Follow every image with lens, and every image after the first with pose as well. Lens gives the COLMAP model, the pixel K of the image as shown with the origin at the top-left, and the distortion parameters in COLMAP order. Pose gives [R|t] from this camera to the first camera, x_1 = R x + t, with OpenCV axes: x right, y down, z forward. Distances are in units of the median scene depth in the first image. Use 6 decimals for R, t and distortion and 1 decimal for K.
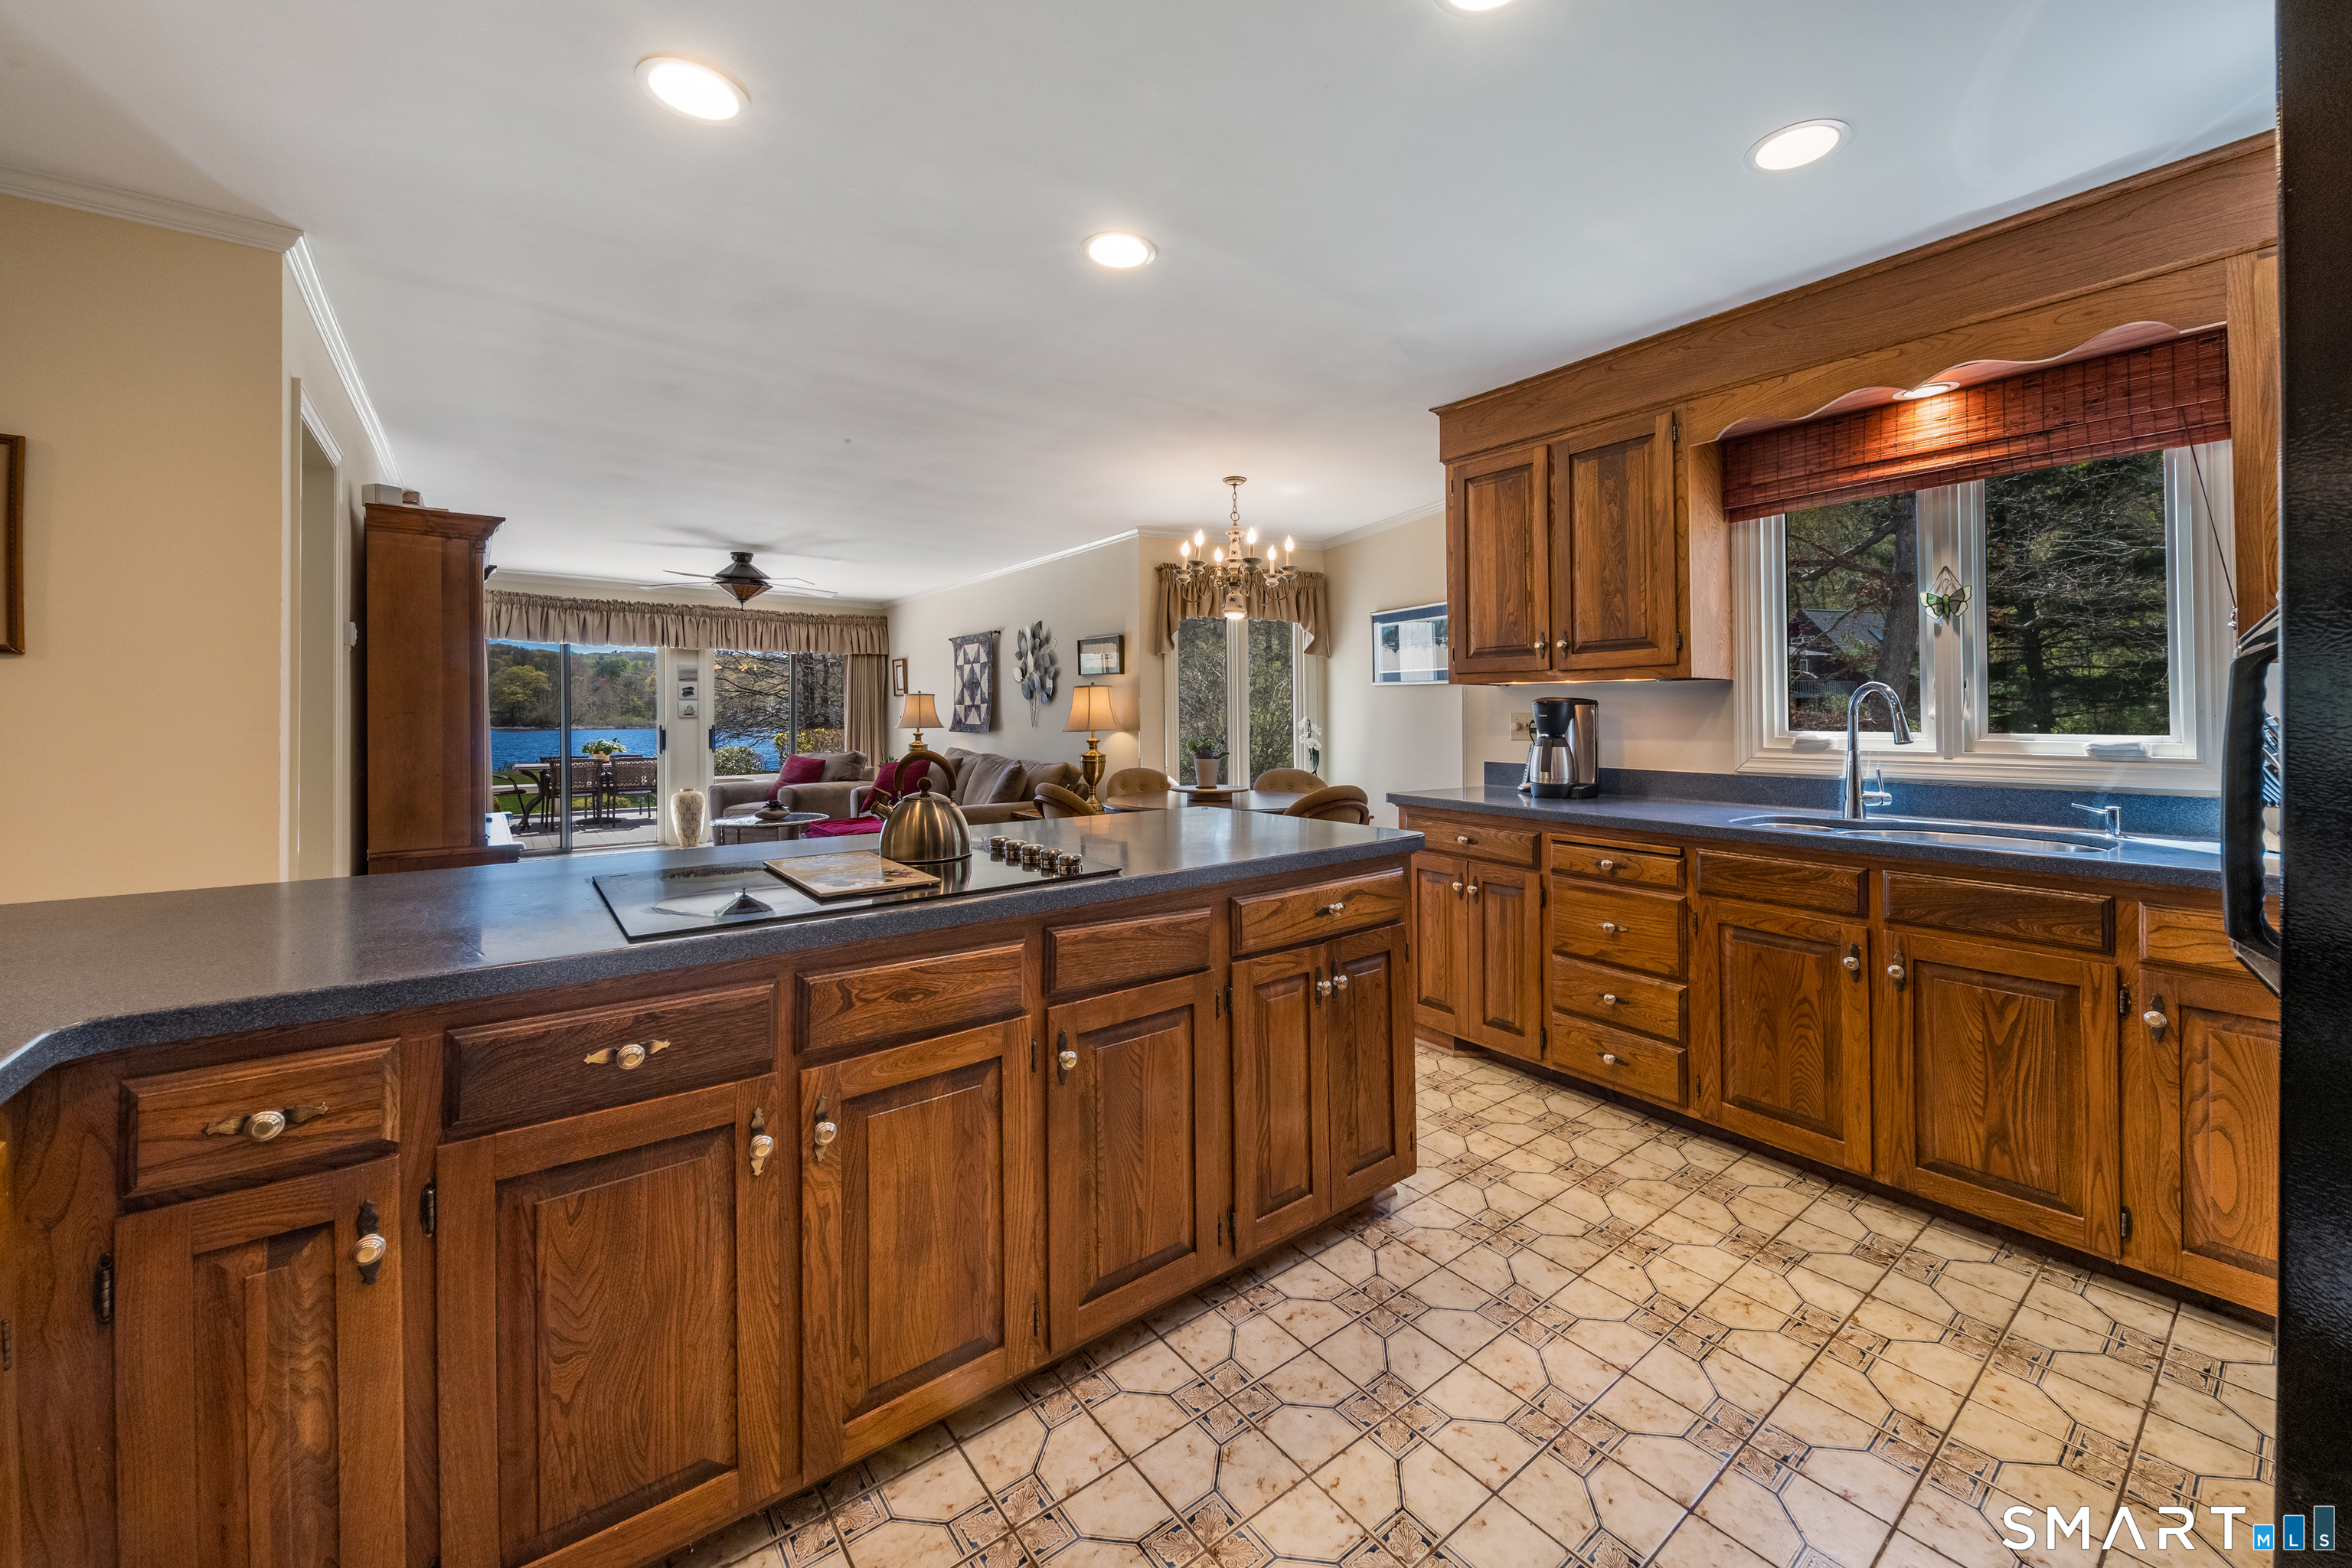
lens RADIAL K [[879.0, 0, 1220.4], [0, 879.0, 718.3], [0, 0, 1]] dist [0.003887, -0.001680]
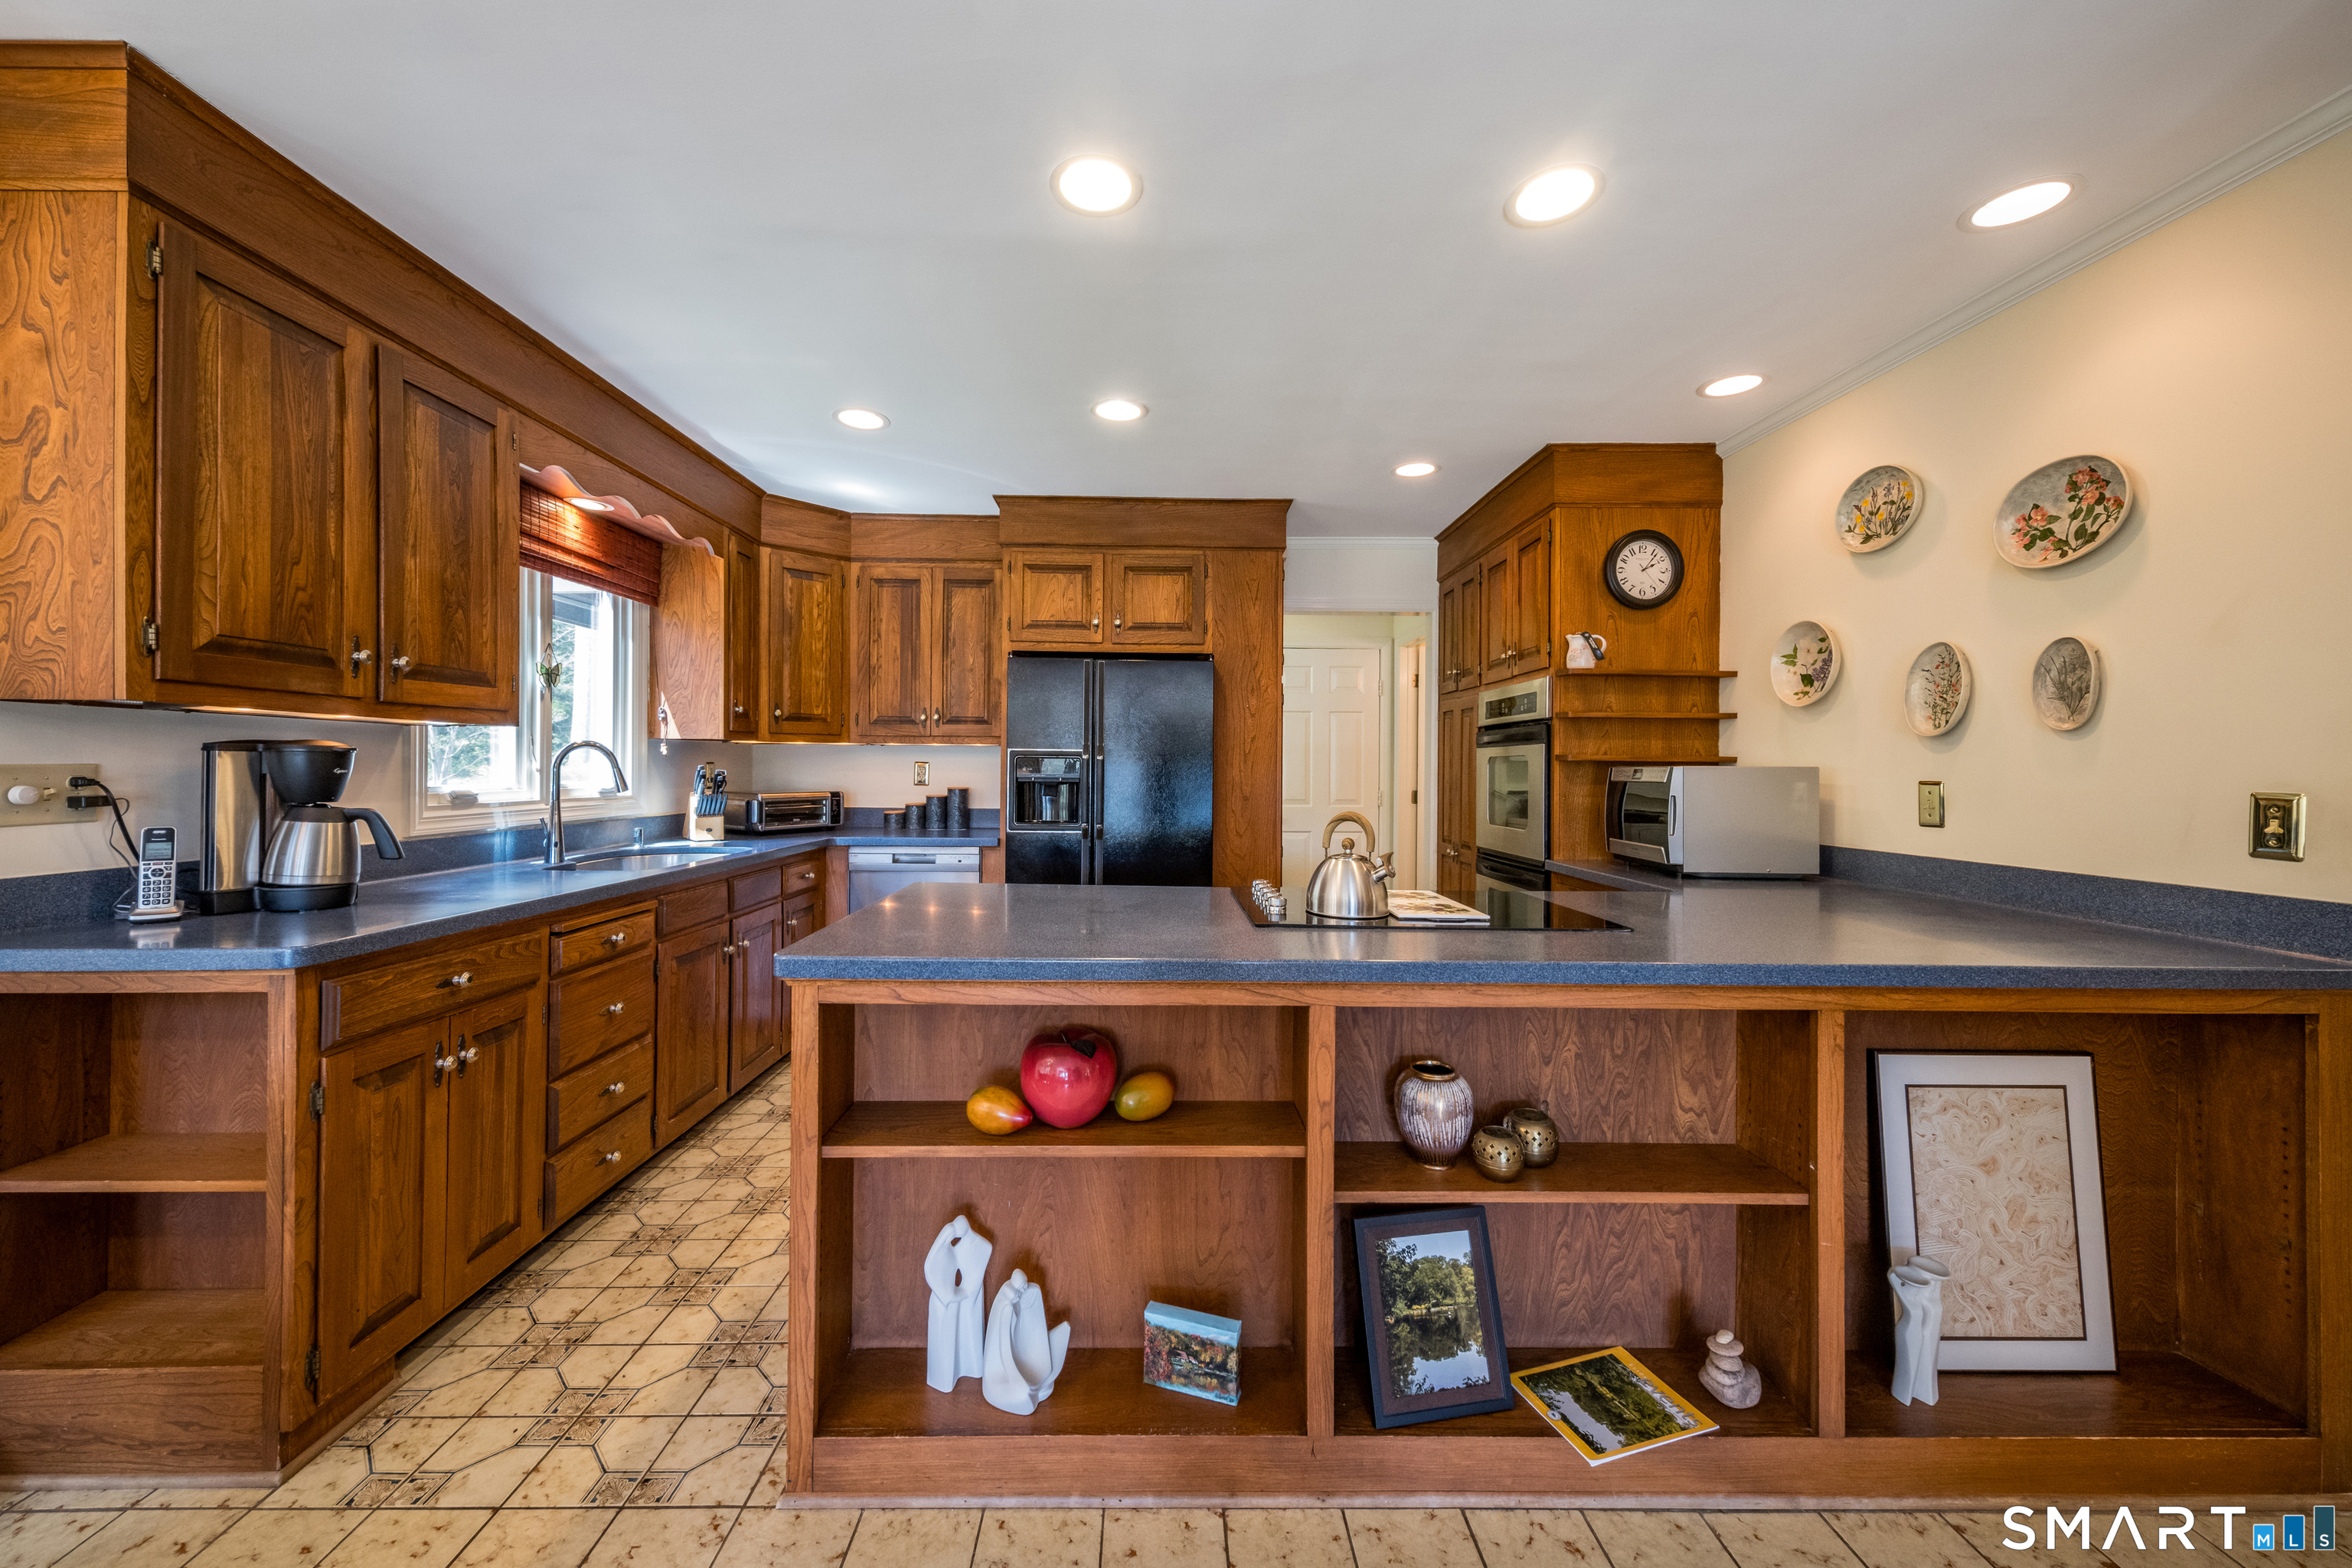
lens RADIAL K [[879.0, 0, 1178.0], [0, 879.0, 763.5], [0, 0, 1]] dist [0.003887, -0.001680]
pose [[-0.792906, 0.001643, 0.609342, -0.215344], [0.001659, 0.999998, -0.000536, -0.003151], [-0.609342, 0.000586, -0.792908, 0.529501]]
